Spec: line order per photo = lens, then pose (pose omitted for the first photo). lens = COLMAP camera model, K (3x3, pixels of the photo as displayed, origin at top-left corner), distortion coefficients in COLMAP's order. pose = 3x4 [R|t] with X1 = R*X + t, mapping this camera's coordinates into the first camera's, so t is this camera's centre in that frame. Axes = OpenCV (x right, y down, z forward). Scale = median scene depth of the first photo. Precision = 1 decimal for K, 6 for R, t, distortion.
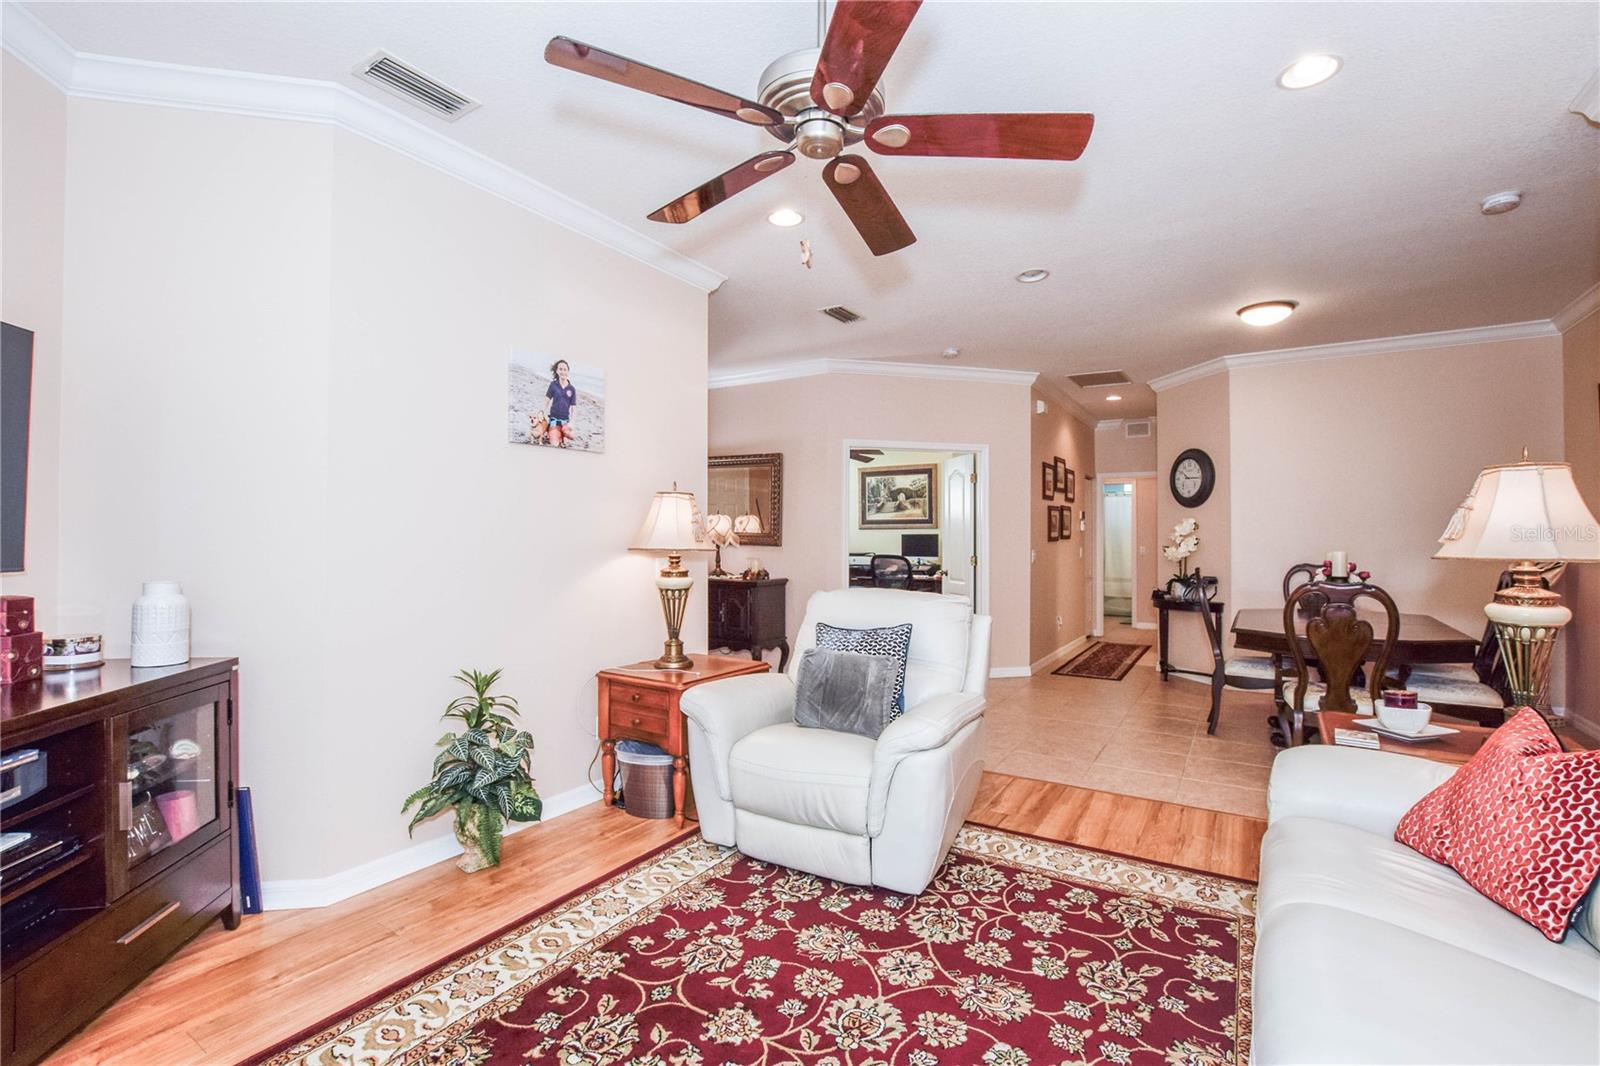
lens RADIAL K [[707.3, 0, 807.3], [0, 707.3, 532.6], [0, 0, 1]] dist [-0.034020, 0.006811]
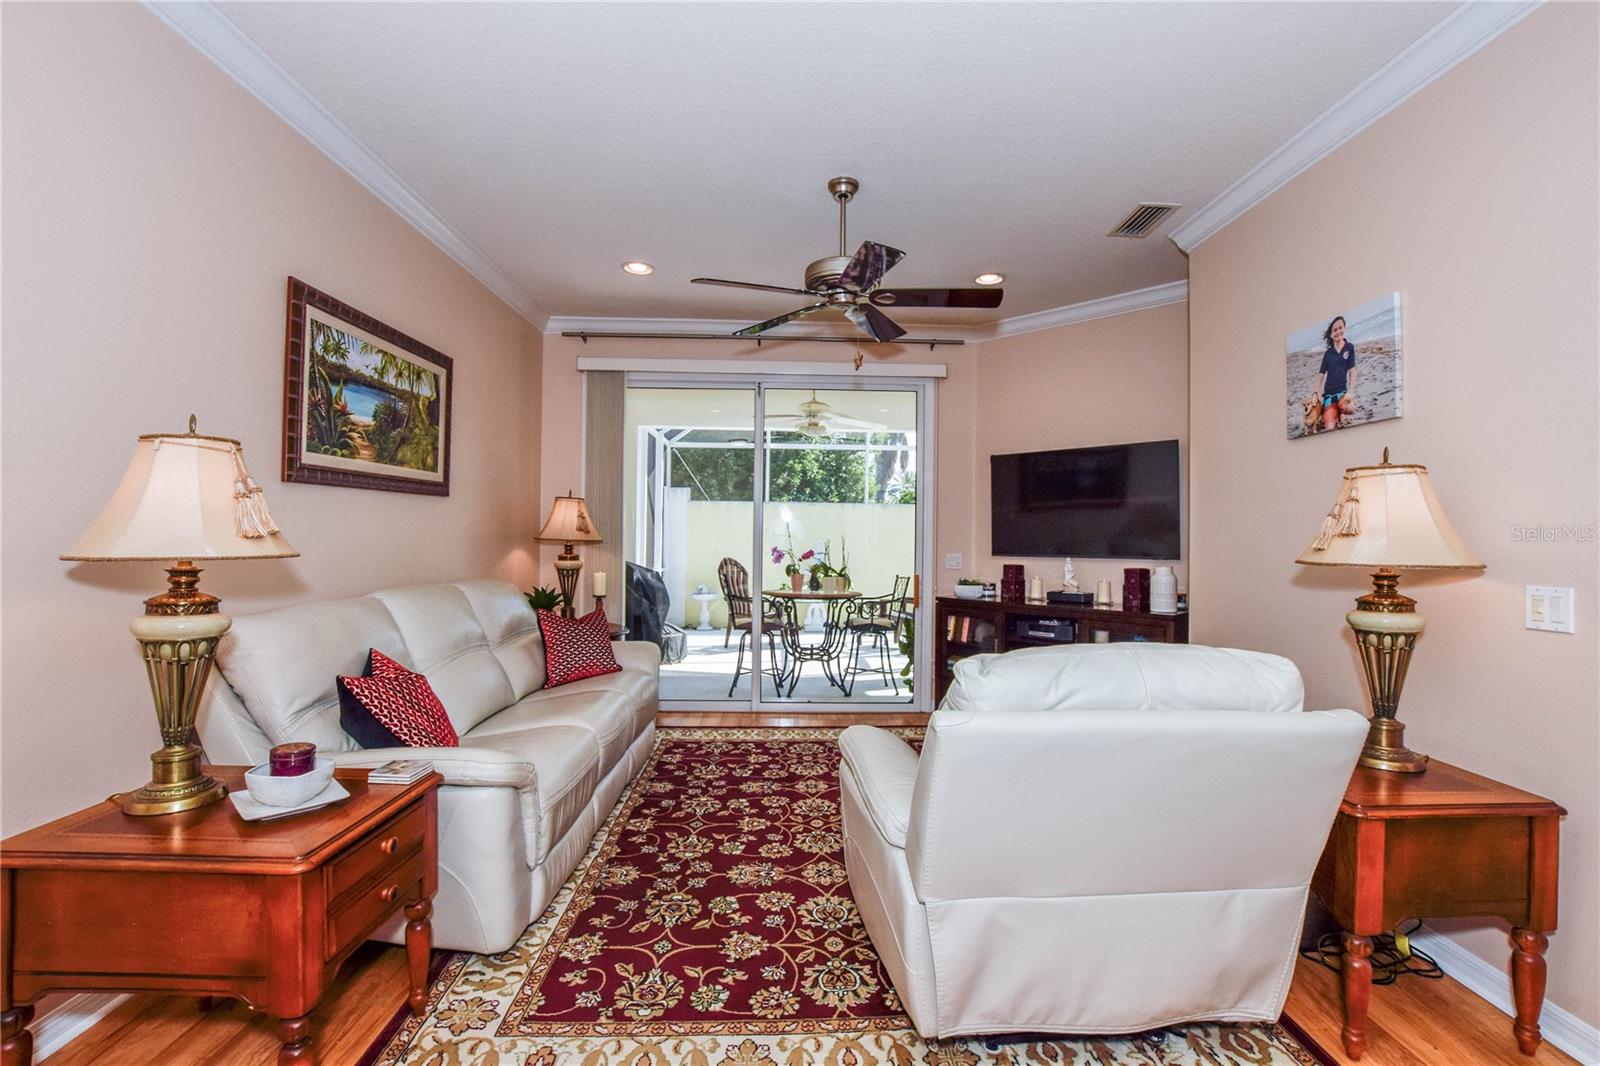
lens RADIAL K [[707.3, 0, 807.3], [0, 707.3, 532.6], [0, 0, 1]] dist [-0.034020, 0.006811]
pose [[-0.828622, -0.013640, -0.559643, 0.773817], [-0.008737, 0.999896, -0.011433, 0.012013], [0.559741, -0.004584, -0.828655, 1.772307]]
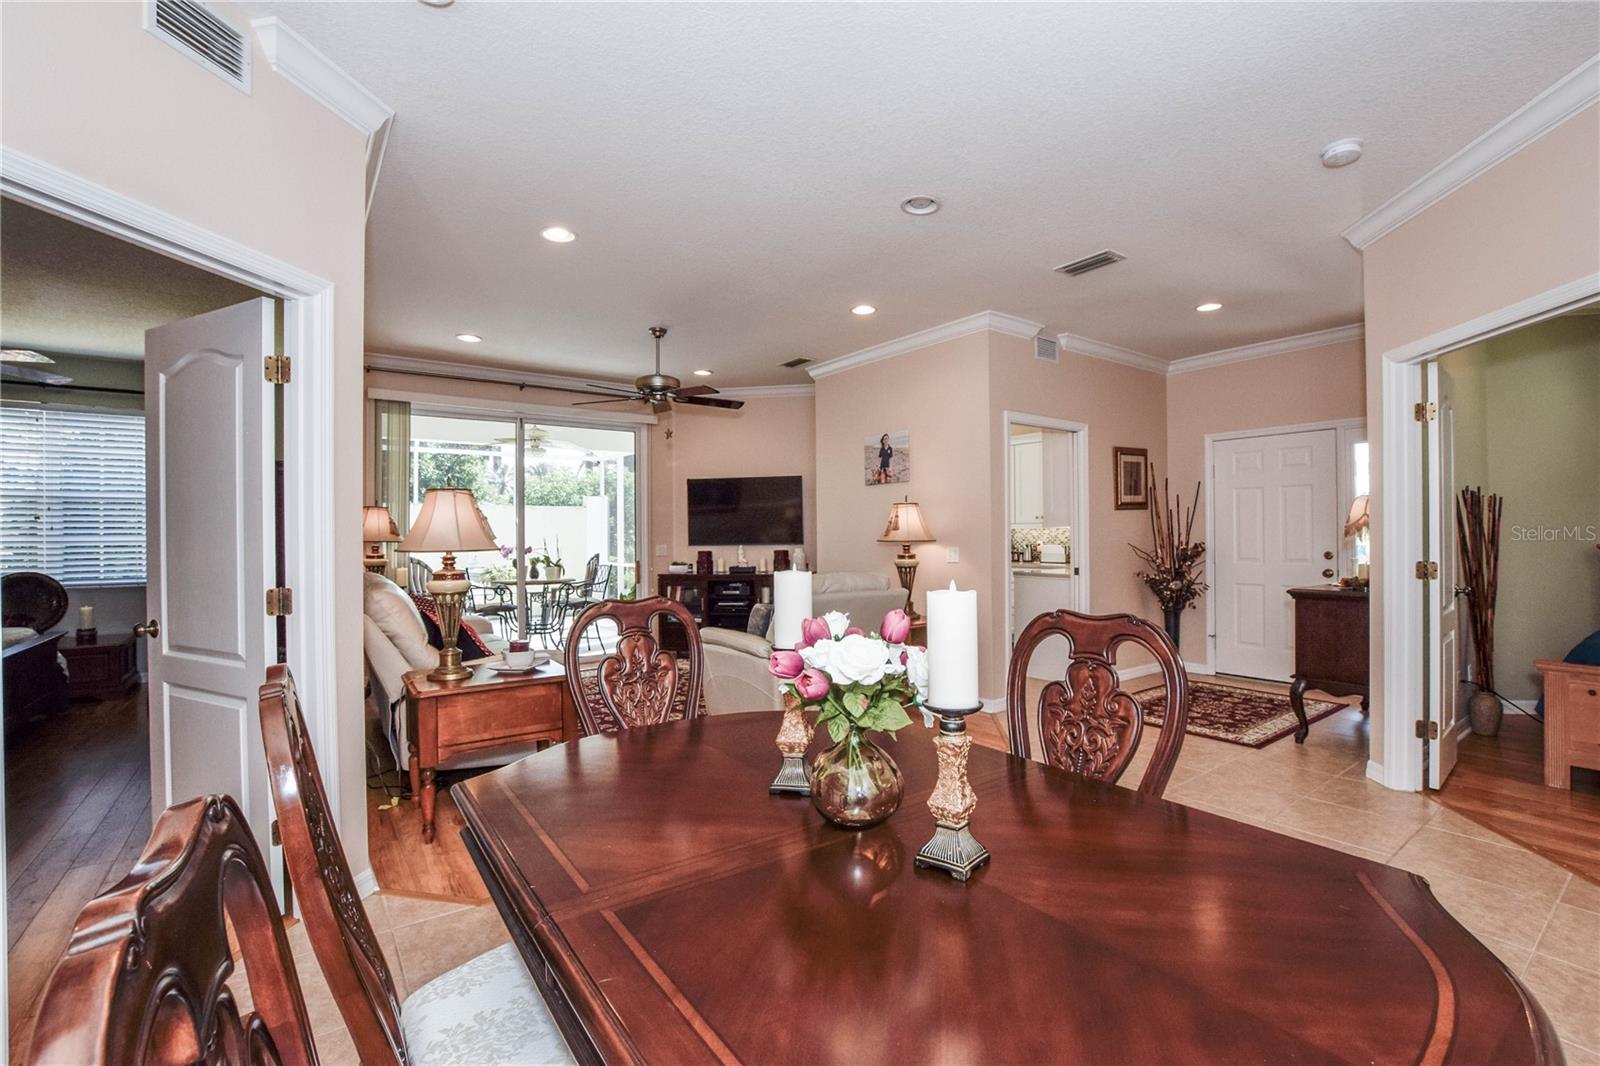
lens RADIAL K [[707.3, 0, 807.3], [0, 707.3, 532.6], [0, 0, 1]] dist [-0.034020, 0.006811]
pose [[-0.361725, 0.000318, -0.932285, 1.900604], [0.013477, 0.999897, -0.004888, 0.015809], [0.932188, -0.014332, -0.361692, 1.980047]]
